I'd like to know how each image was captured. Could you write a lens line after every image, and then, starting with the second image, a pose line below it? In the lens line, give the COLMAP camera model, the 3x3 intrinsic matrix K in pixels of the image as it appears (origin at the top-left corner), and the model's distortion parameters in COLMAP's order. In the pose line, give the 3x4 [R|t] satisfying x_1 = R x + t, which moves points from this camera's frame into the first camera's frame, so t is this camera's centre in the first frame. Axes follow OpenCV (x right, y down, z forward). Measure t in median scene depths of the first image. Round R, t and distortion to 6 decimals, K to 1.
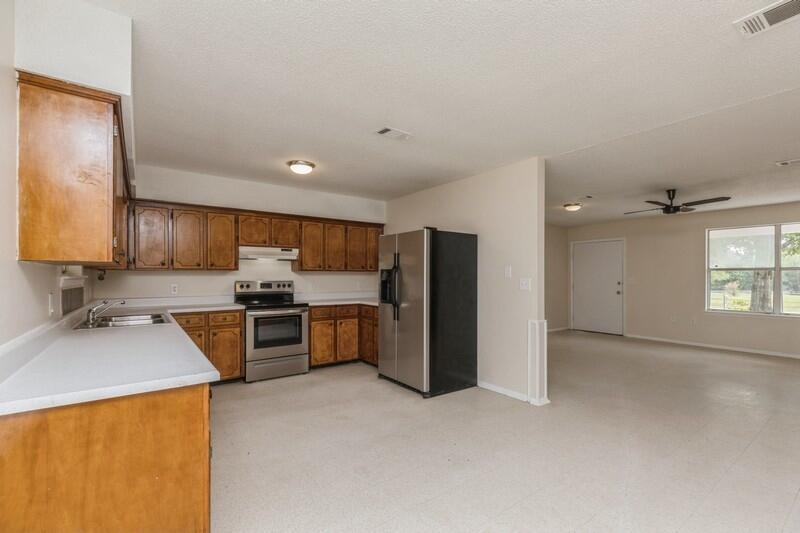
lens RADIAL K [[362.5, 0, 404.6], [0, 362.5, 277.4], [0, 0, 1]] dist [0.002082, -0.000893]
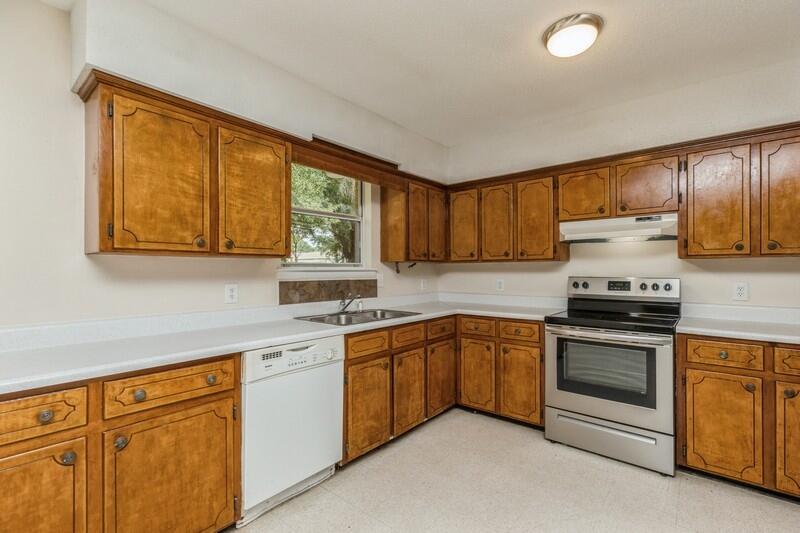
lens RADIAL K [[362.5, 0, 401.9], [0, 362.5, 269.4], [0, 0, 1]] dist [0.002082, -0.000893]
pose [[0.229487, -0.004324, -0.973302, 0.115368], [-0.004721, 0.999973, -0.005556, 0.001965], [0.973300, 0.005870, 0.229460, 0.605070]]
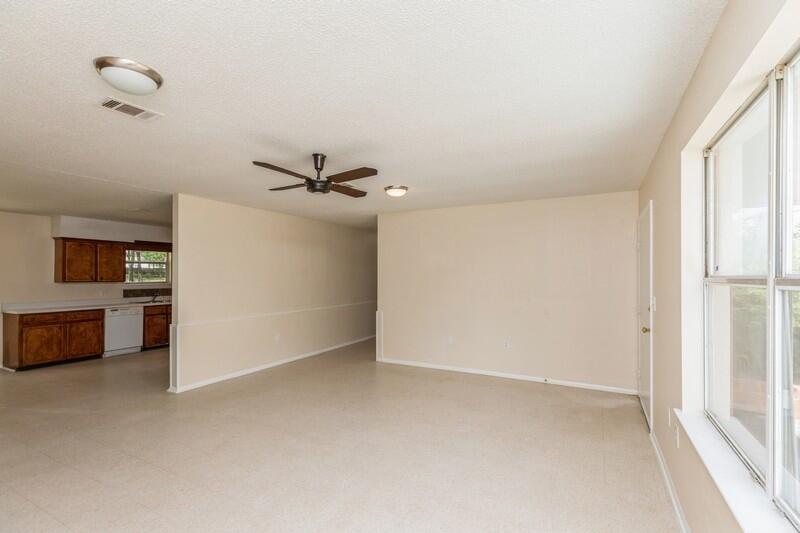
lens RADIAL K [[362.5, 0, 396.1], [0, 362.5, 273.1], [0, 0, 1]] dist [0.002082, -0.000893]
pose [[0.420703, -0.012428, -0.907113, 1.532574], [-0.001676, 0.999894, -0.014477, -0.034369], [0.907197, 0.007611, 0.420637, 0.982025]]
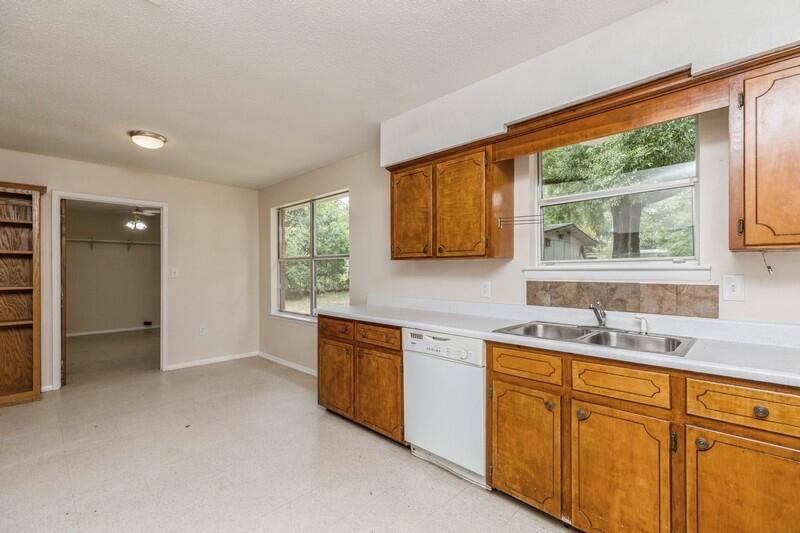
lens RADIAL K [[362.5, 0, 420.1], [0, 362.5, 270.9], [0, 0, 1]] dist [0.002082, -0.000893]
pose [[-0.985567, 0.001125, -0.169282, -0.243339], [-0.000322, 0.999964, 0.008522, -0.001282], [0.169285, 0.008454, -0.985531, 1.087722]]
